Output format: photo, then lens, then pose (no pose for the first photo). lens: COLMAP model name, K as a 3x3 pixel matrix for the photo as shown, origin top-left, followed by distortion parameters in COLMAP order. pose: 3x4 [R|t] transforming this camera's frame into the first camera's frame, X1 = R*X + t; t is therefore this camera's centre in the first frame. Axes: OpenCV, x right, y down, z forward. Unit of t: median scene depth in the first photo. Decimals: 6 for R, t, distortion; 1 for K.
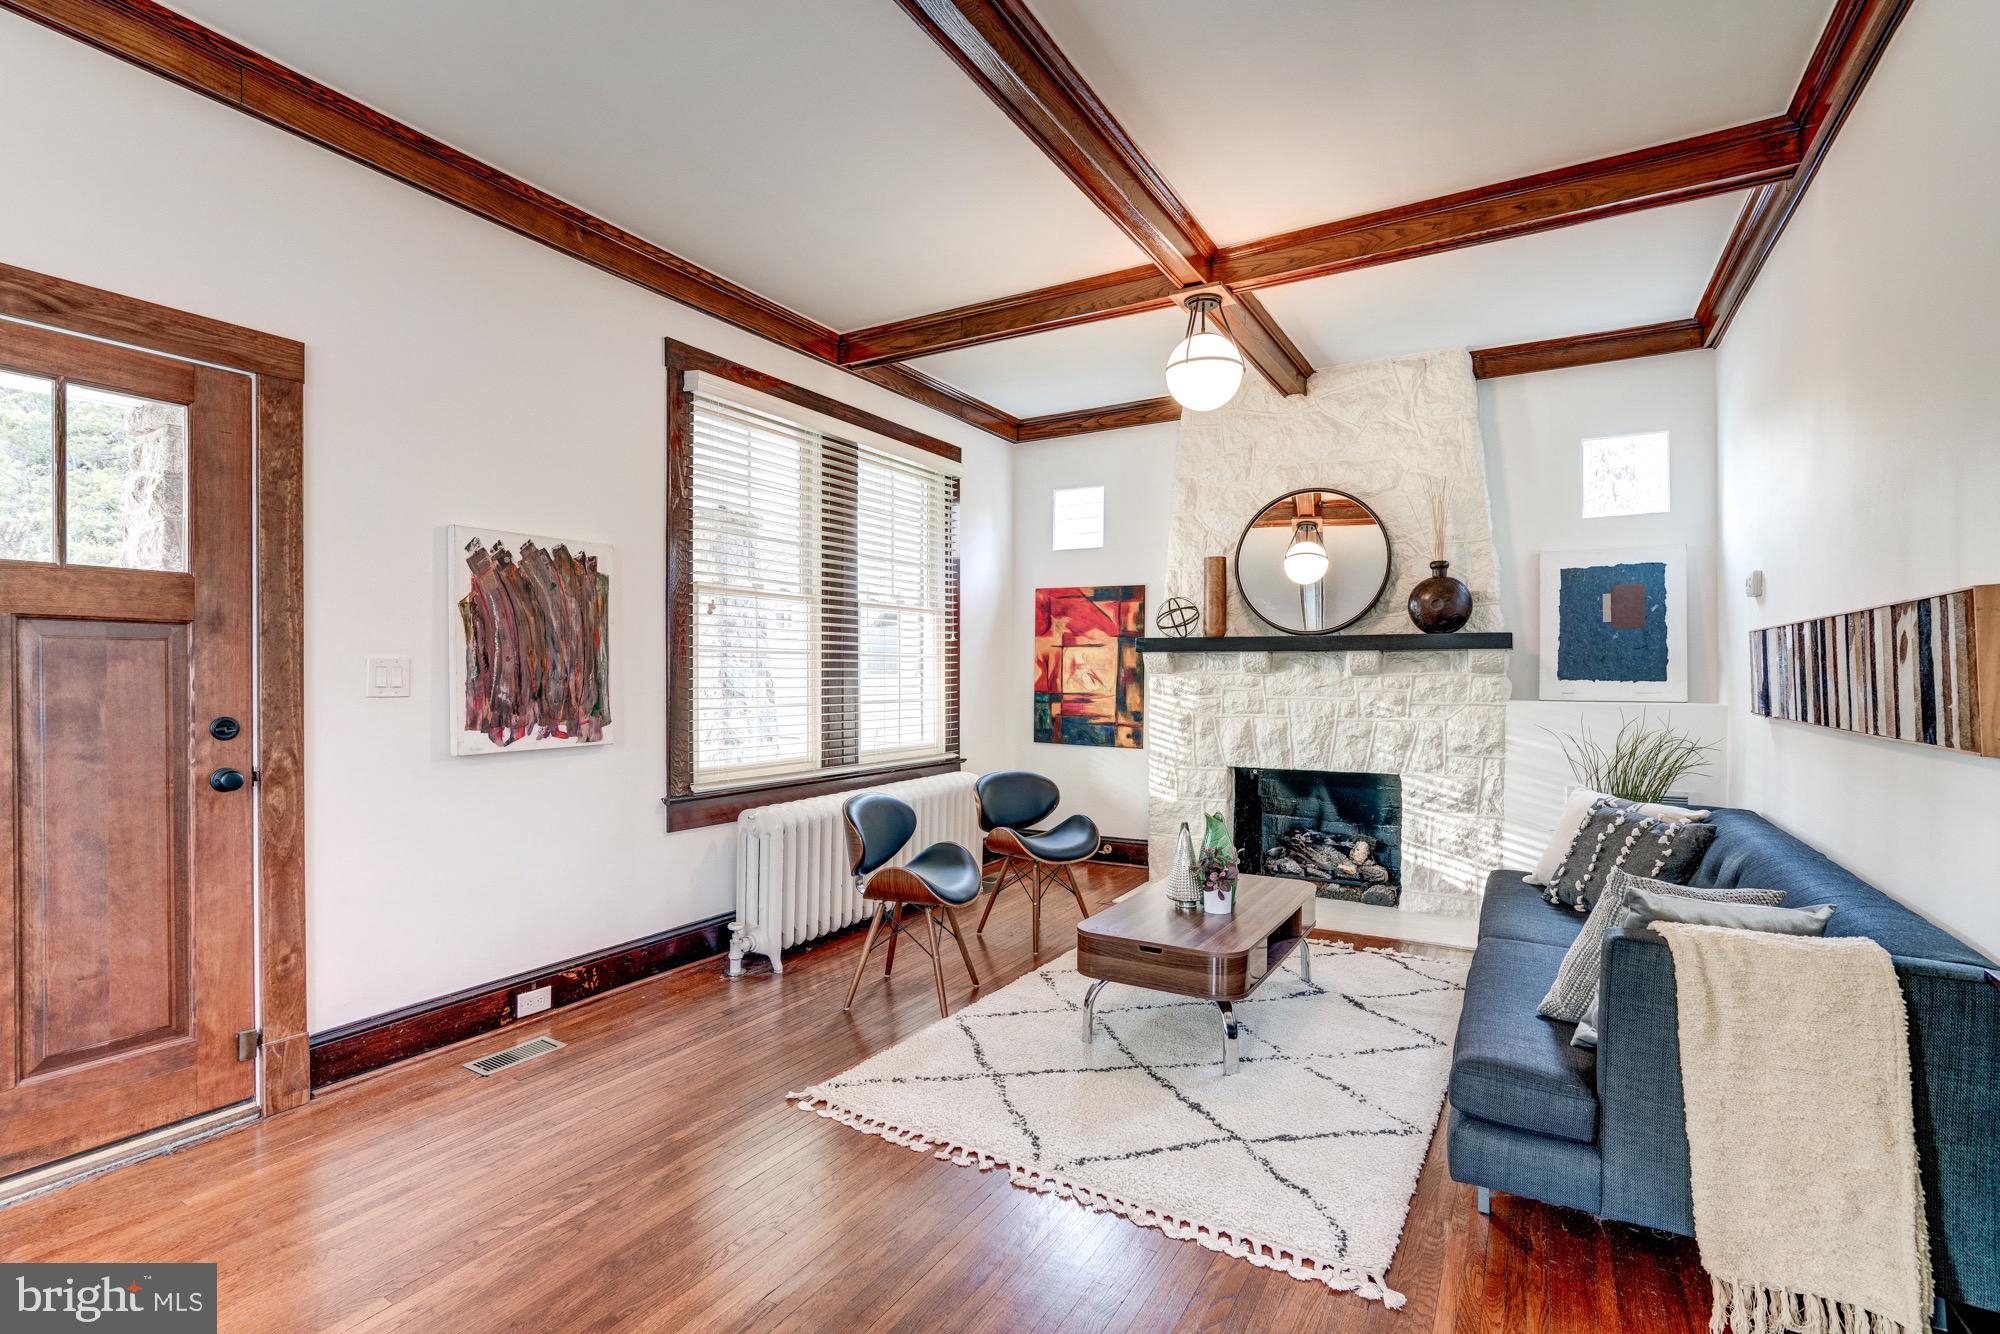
lens RADIAL K [[951.0, 0, 989.6], [0, 951.0, 672.6], [0, 0, 1]] dist [-0.043348, 0.032043]
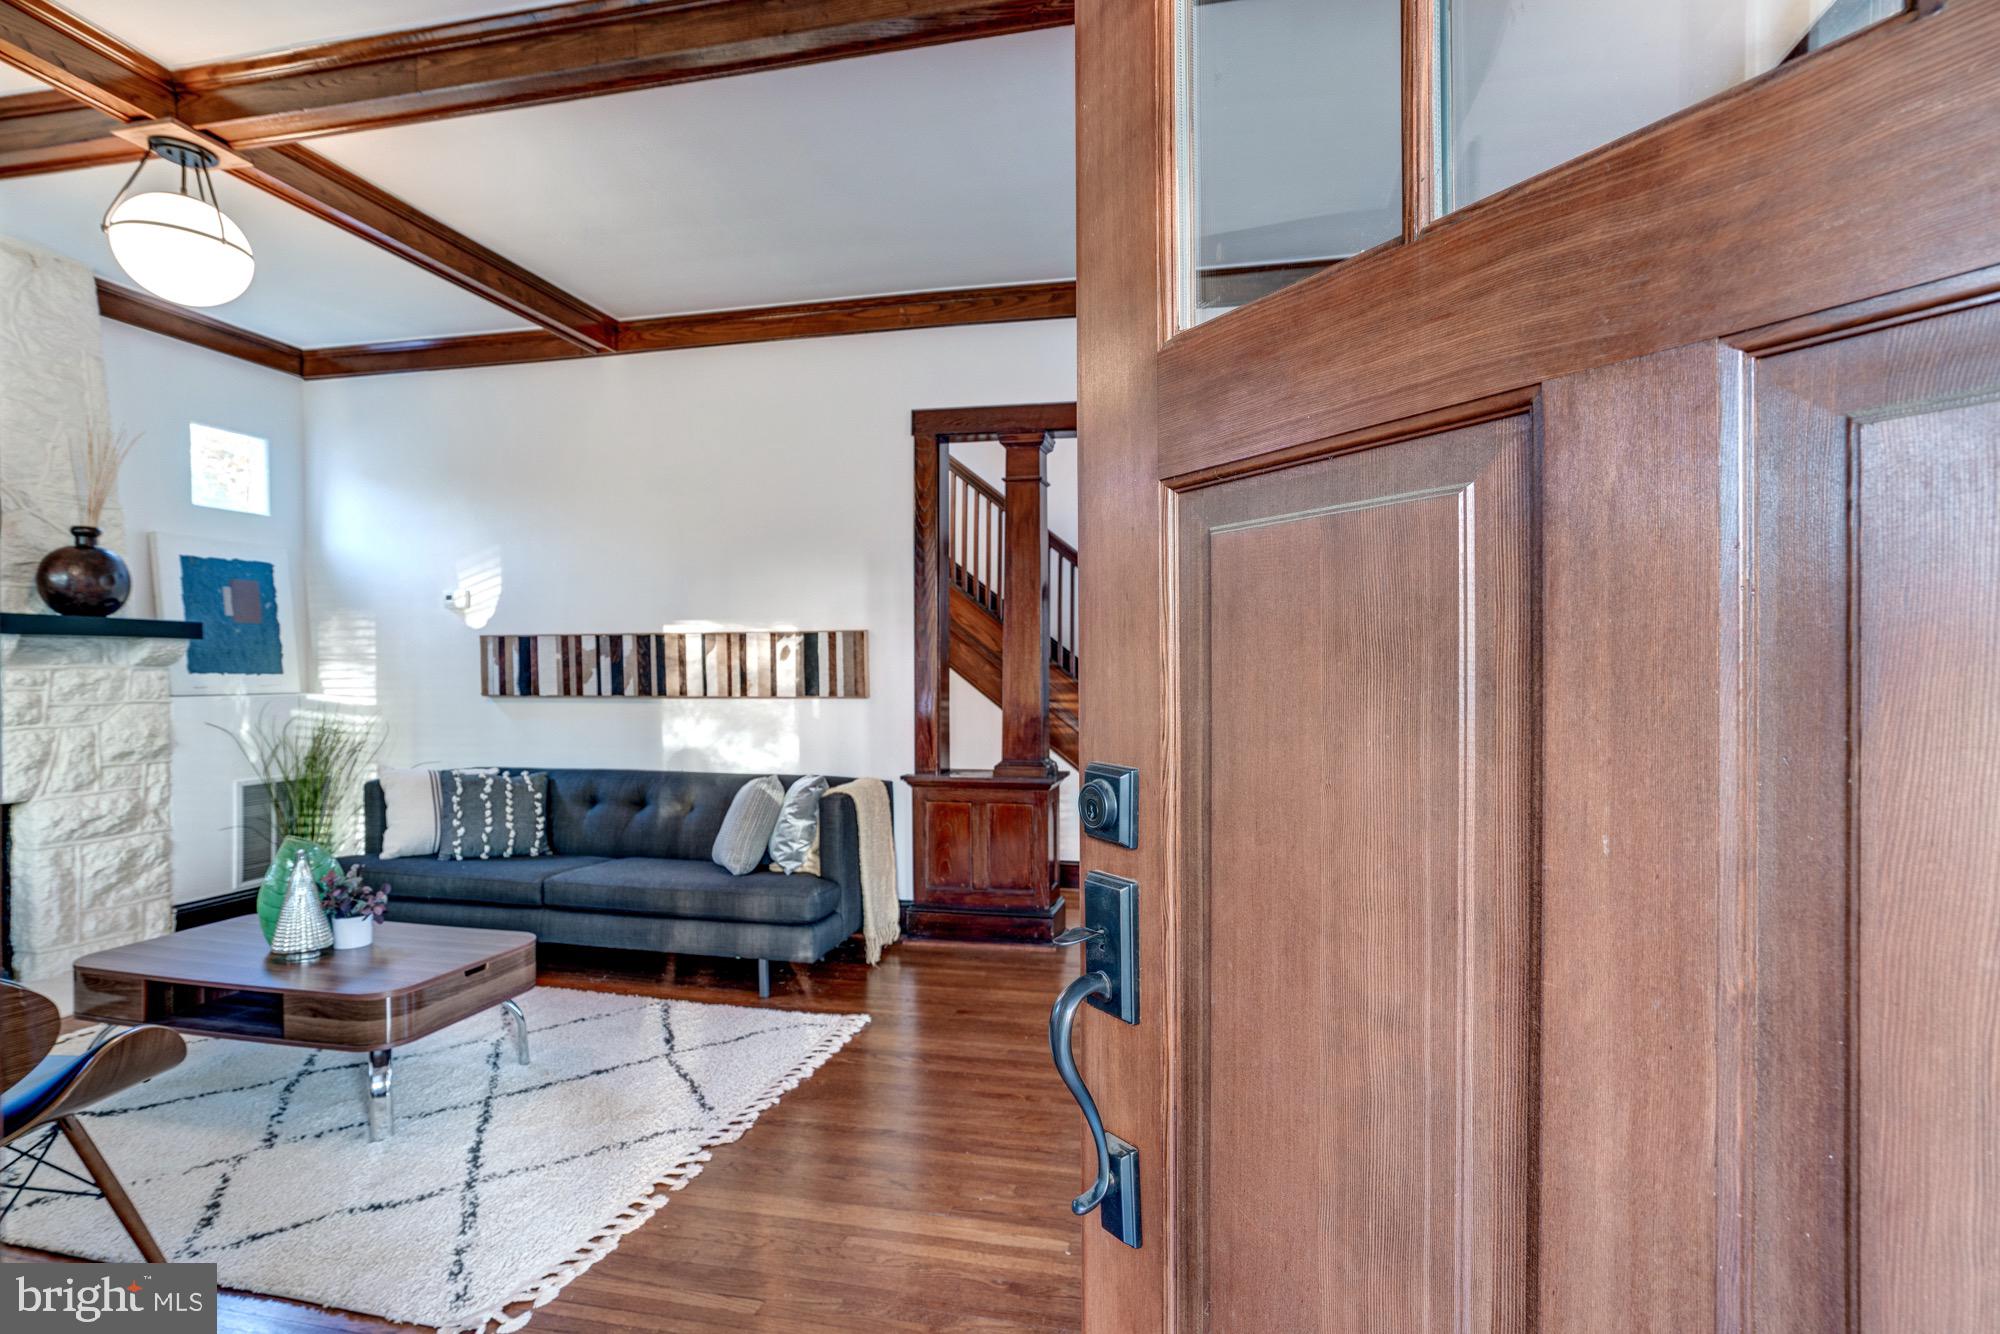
lens RADIAL K [[916.5, 0, 1024.0], [0, 916.5, 671.9], [0, 0, 1]] dist [-0.042929, 0.021590]
pose [[-0.301028, -0.002733, 0.953611, -0.456234], [0.001826, 0.999992, 0.003443, 0.003894], [-0.953614, 0.002778, -0.301021, 0.433799]]
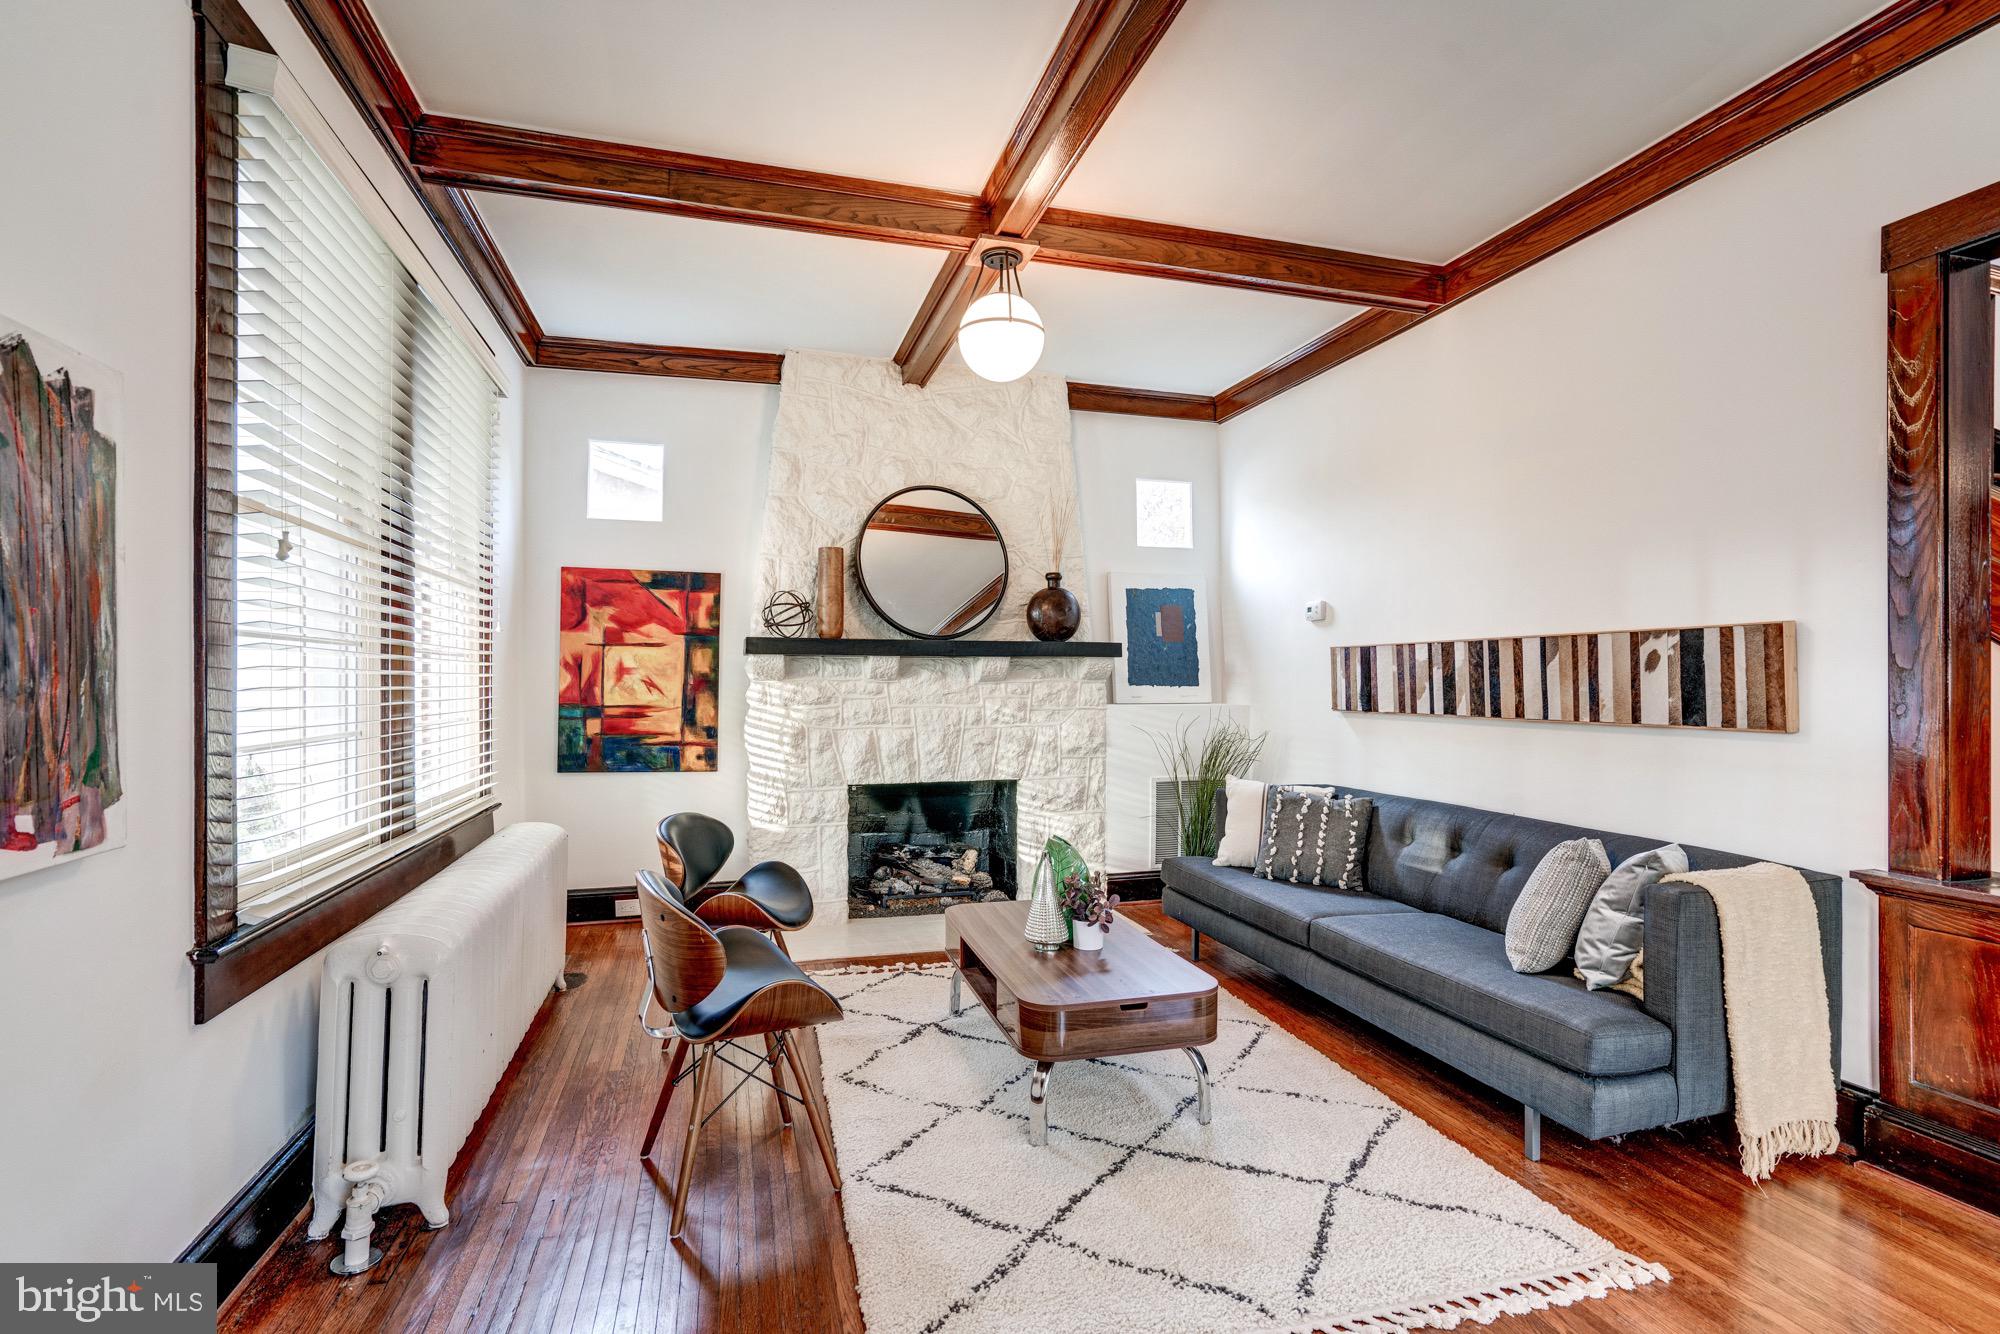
lens RADIAL K [[938.0, 0, 1027.2], [0, 938.0, 677.2], [0, 0, 1]] dist [-0.051343, 0.031052]
pose [[0.680009, 0.002043, 0.733201, -0.286144], [0.000428, 0.999995, -0.003183, 0.001098], [-0.733204, 0.002478, 0.680005, 0.288668]]
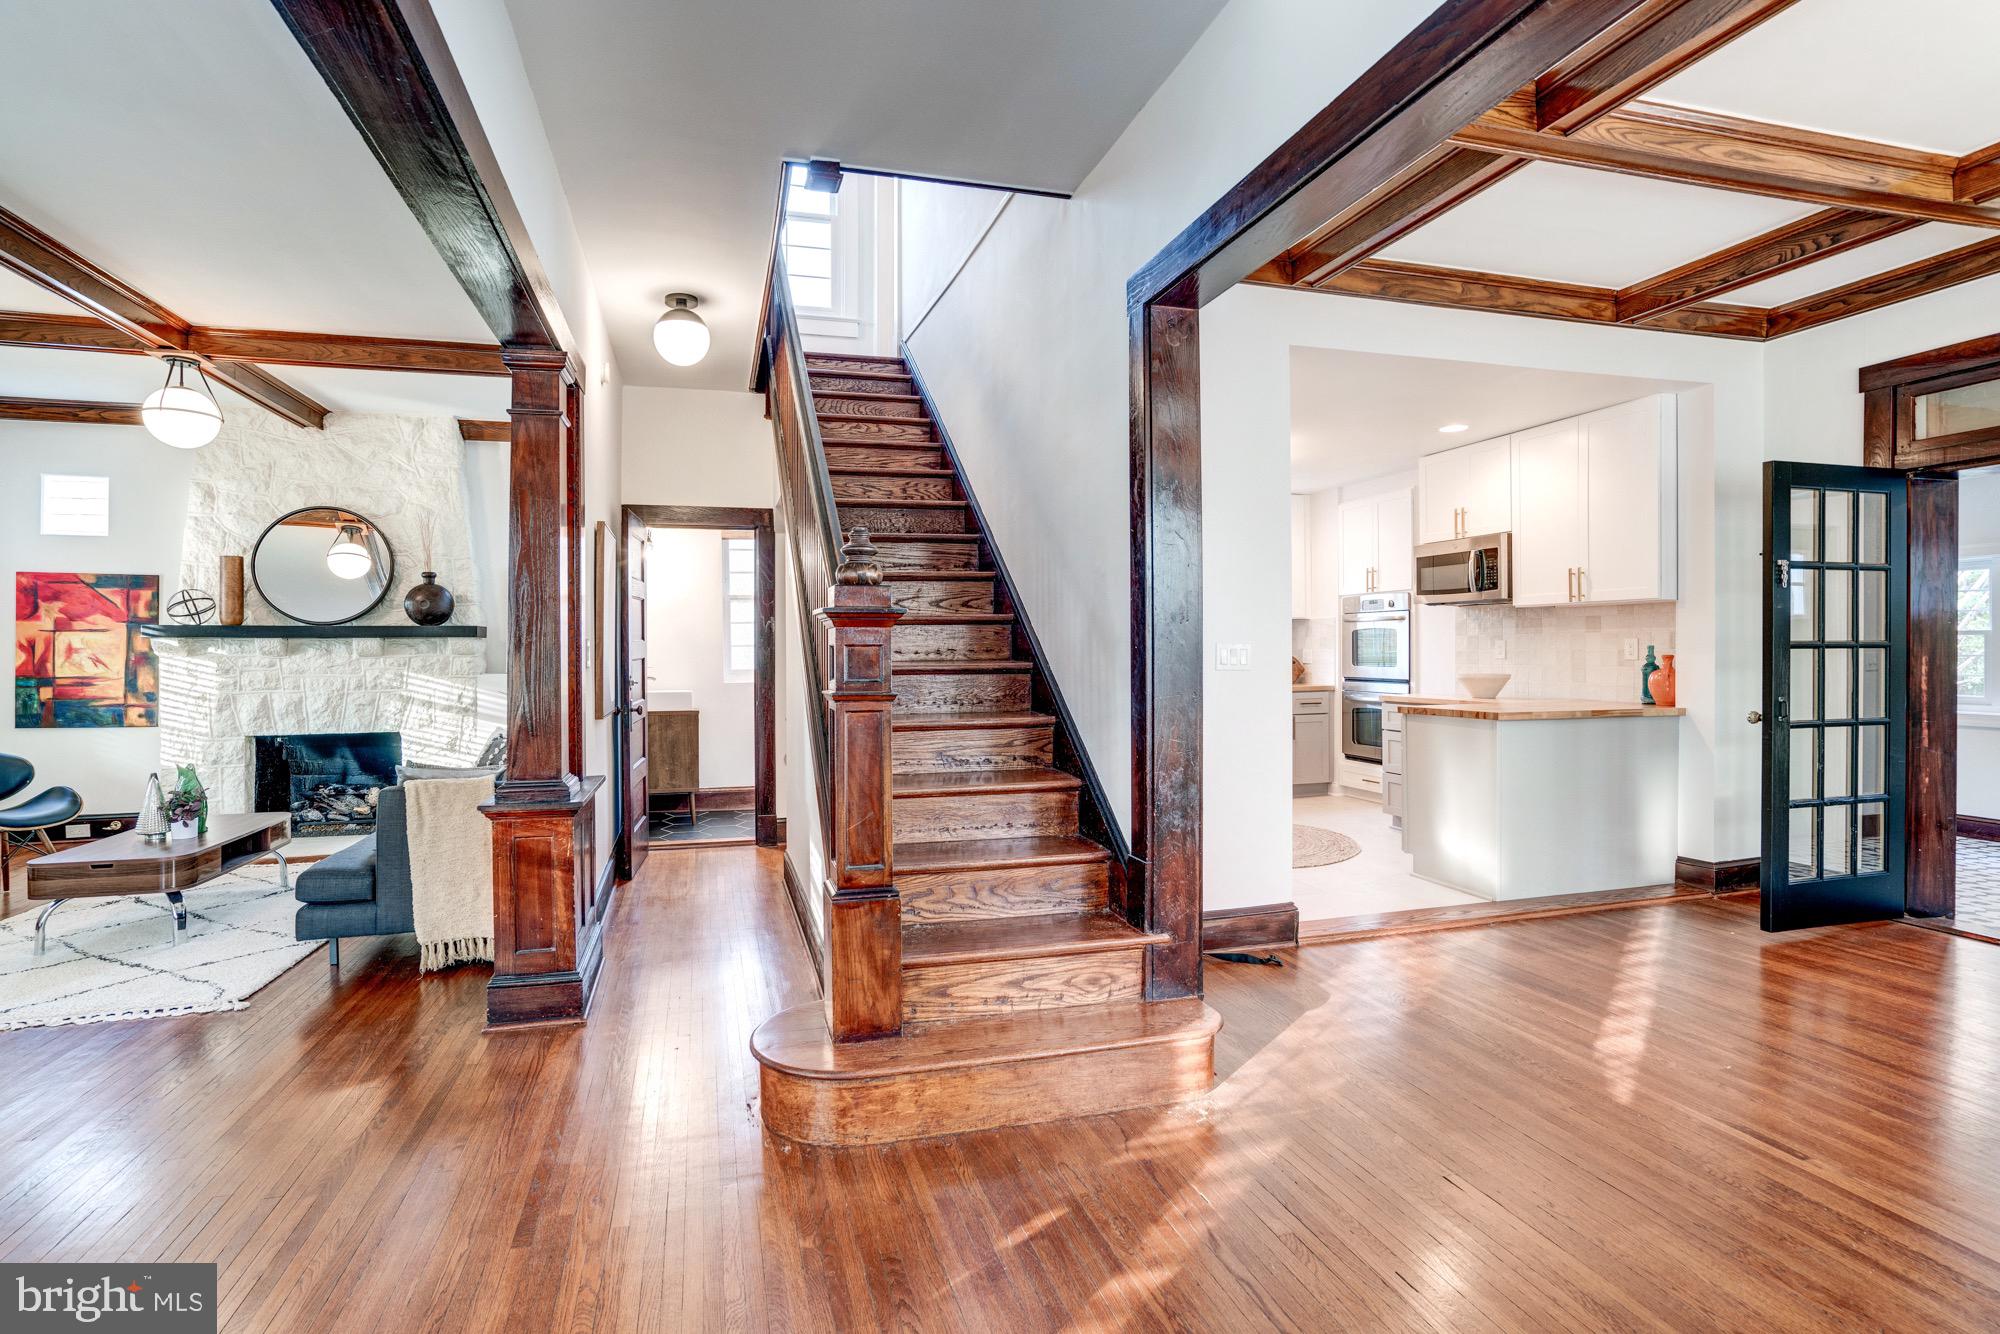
lens RADIAL K [[952.0, 0, 984.3], [0, 952.0, 652.2], [0, 0, 1]] dist [-0.030983, 0.019348]
pose [[0.690519, -0.005909, 0.723290, 0.043095], [0.006507, 0.999977, 0.001957, -0.000707], [-0.723285, 0.003355, 0.690542, -0.475241]]
